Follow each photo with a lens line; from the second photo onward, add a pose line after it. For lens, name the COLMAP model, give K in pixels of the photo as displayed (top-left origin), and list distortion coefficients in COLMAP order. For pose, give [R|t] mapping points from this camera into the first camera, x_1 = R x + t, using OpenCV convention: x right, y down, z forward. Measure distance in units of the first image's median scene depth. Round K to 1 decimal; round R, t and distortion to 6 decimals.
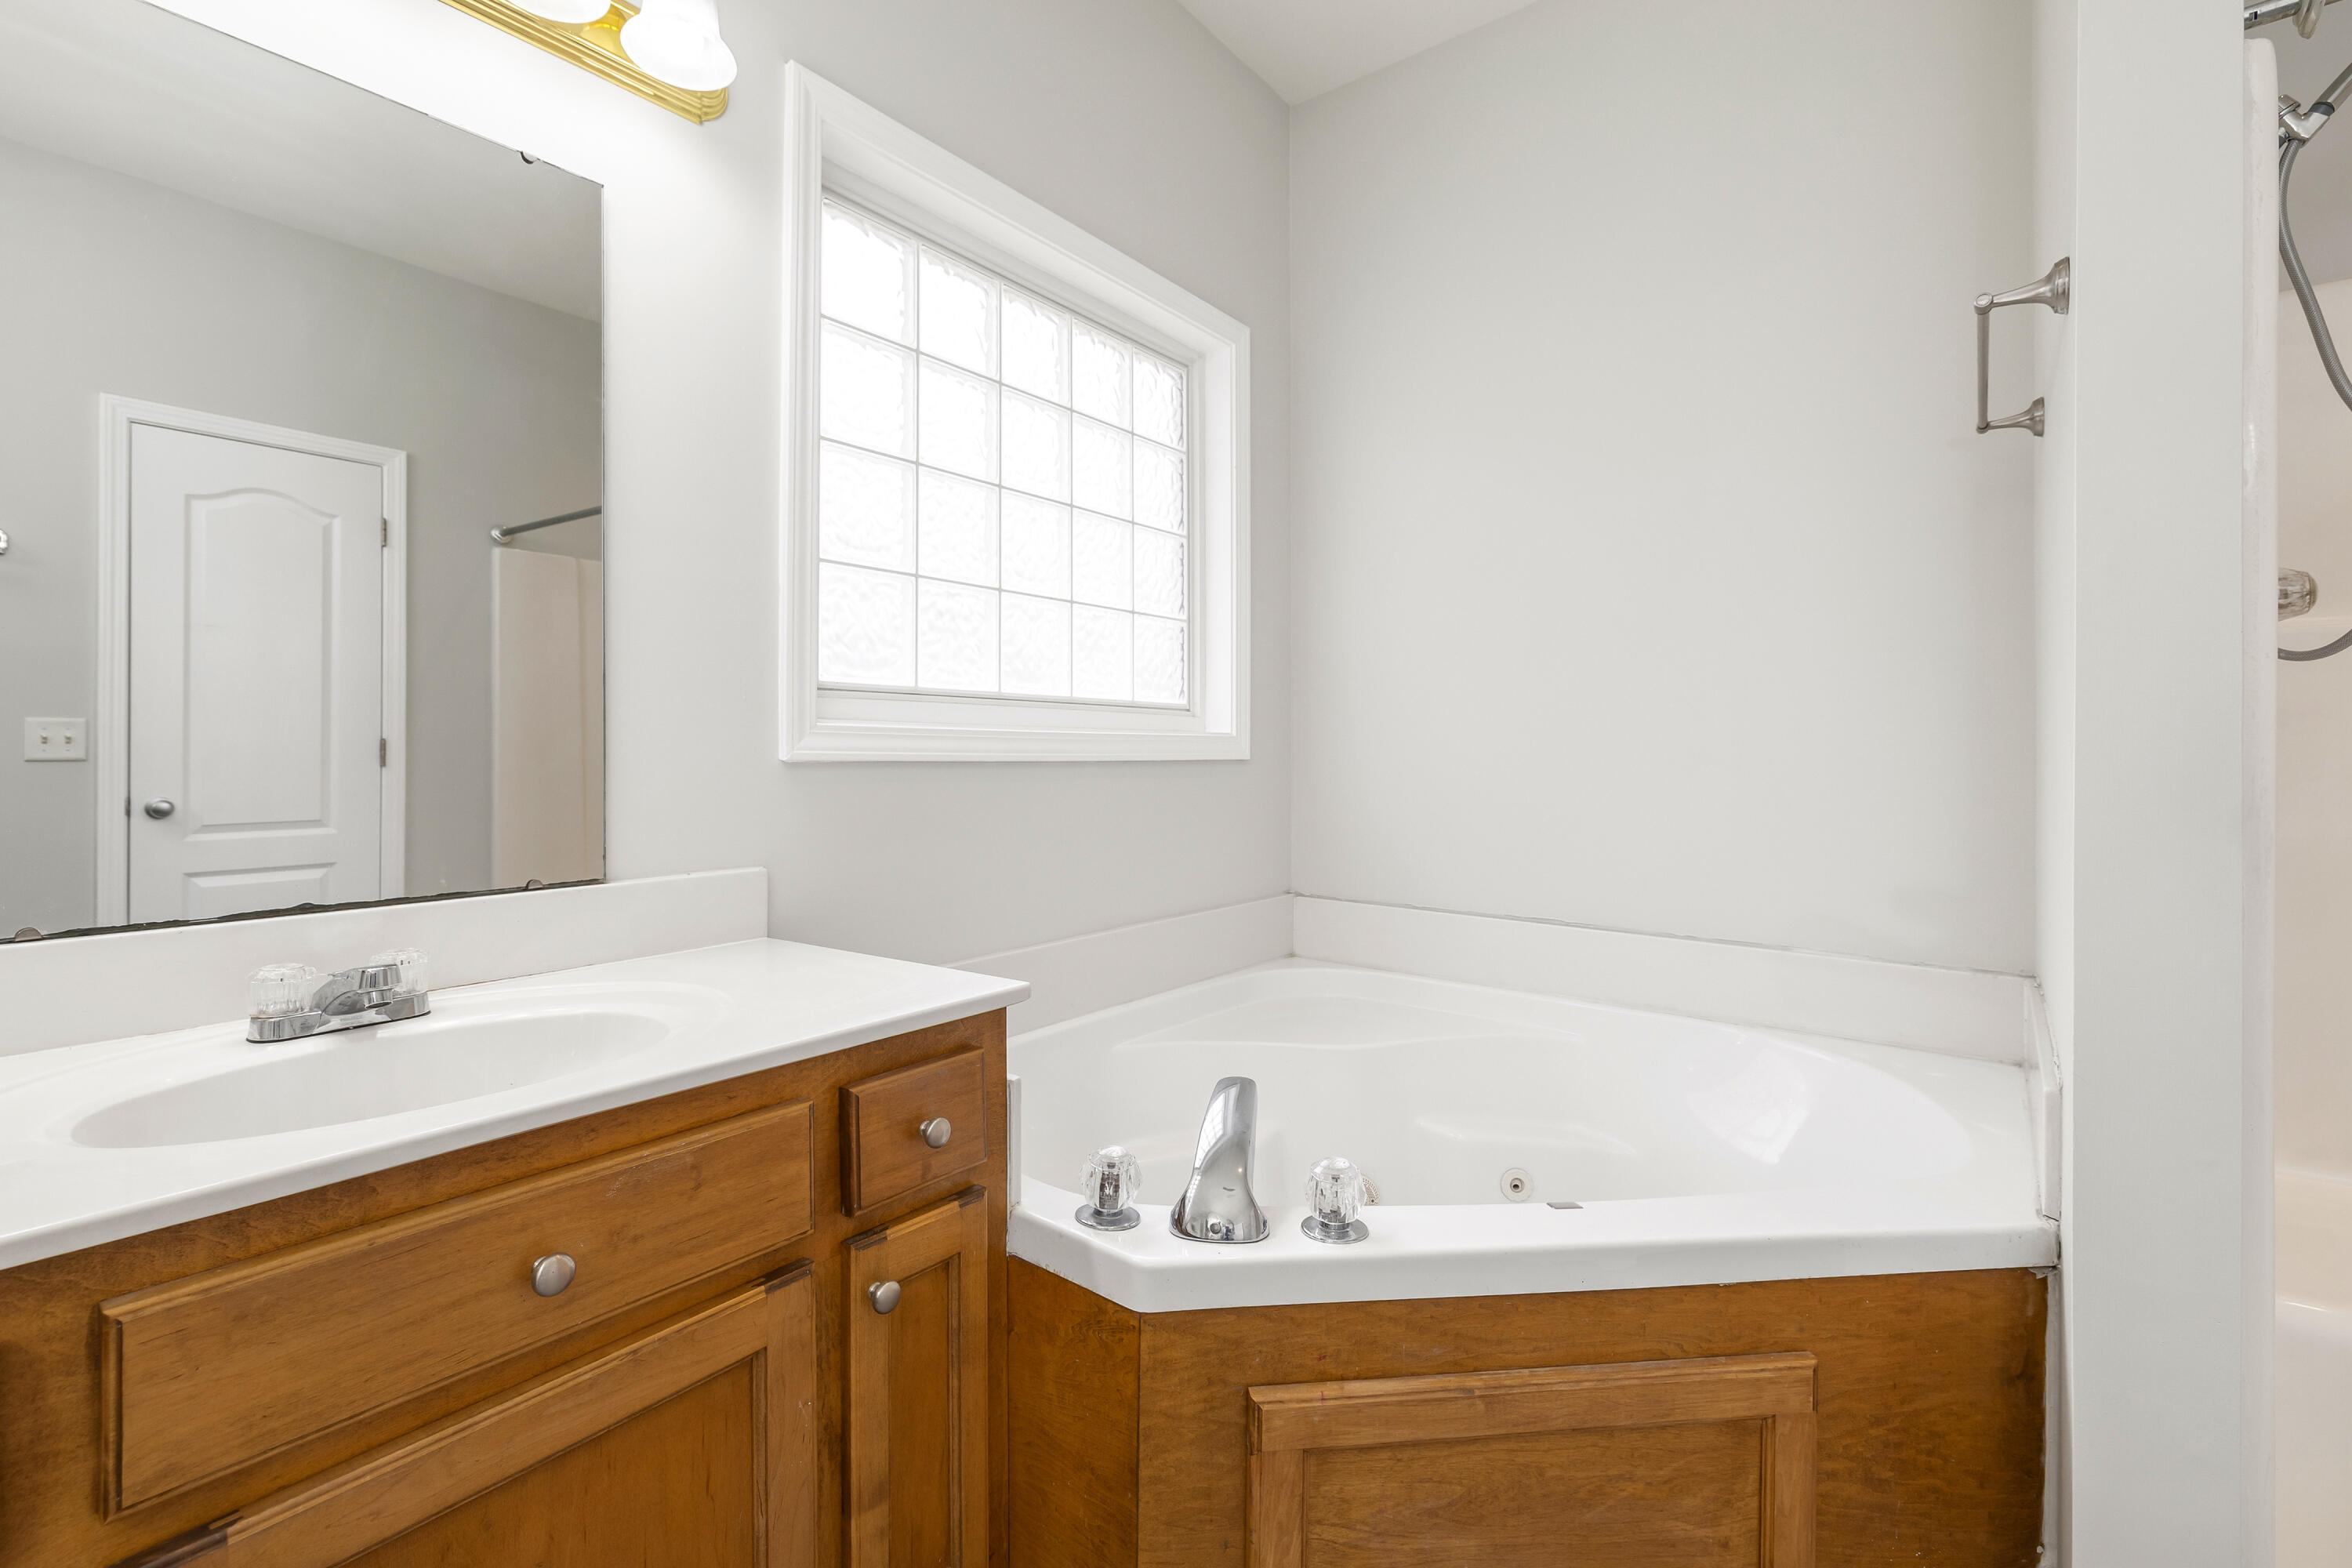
lens RADIAL K [[1041.3, 0, 1169.9], [0, 1041.3, 761.0], [0, 0, 1]] dist [0.000289, 0.001094]
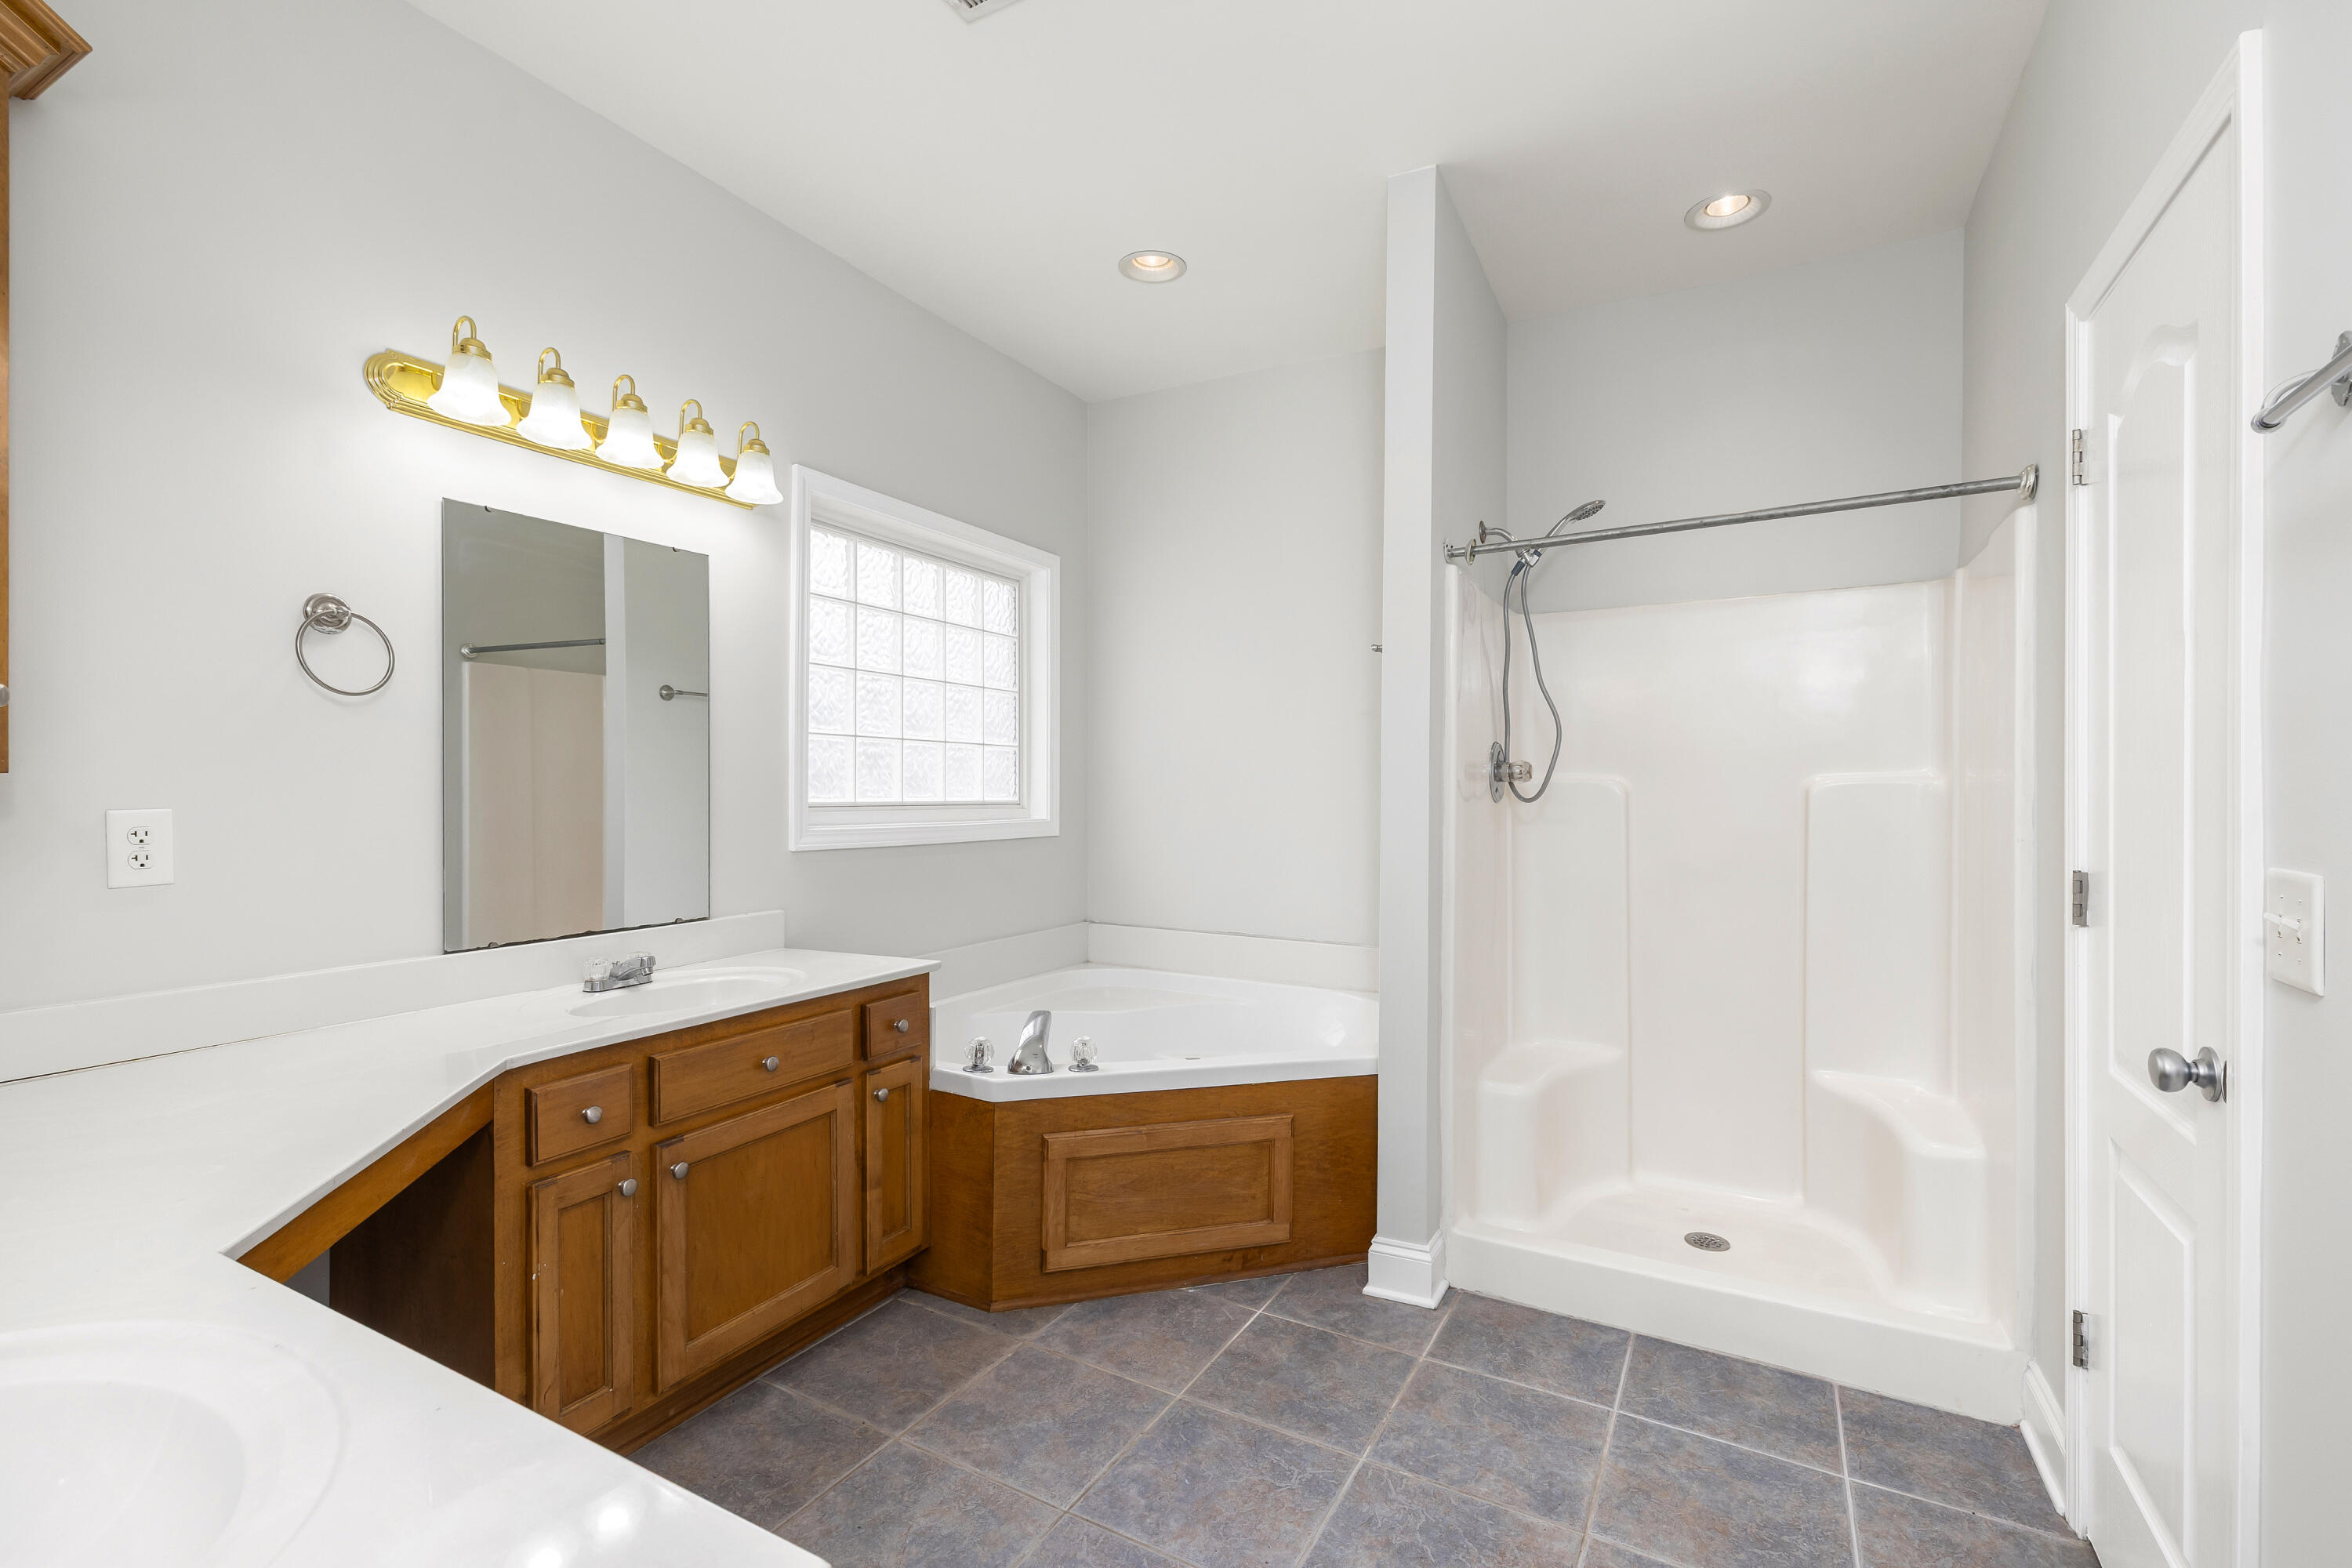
lens RADIAL K [[1041.3, 0, 1177.8], [0, 1041.3, 778.6], [0, 0, 1]] dist [0.000289, 0.001094]
pose [[0.986676, 0.000240, 0.162700, -0.003399], [0.002851, 0.999820, -0.018768, -0.122563], [-0.162675, 0.018982, 0.986497, -1.230659]]
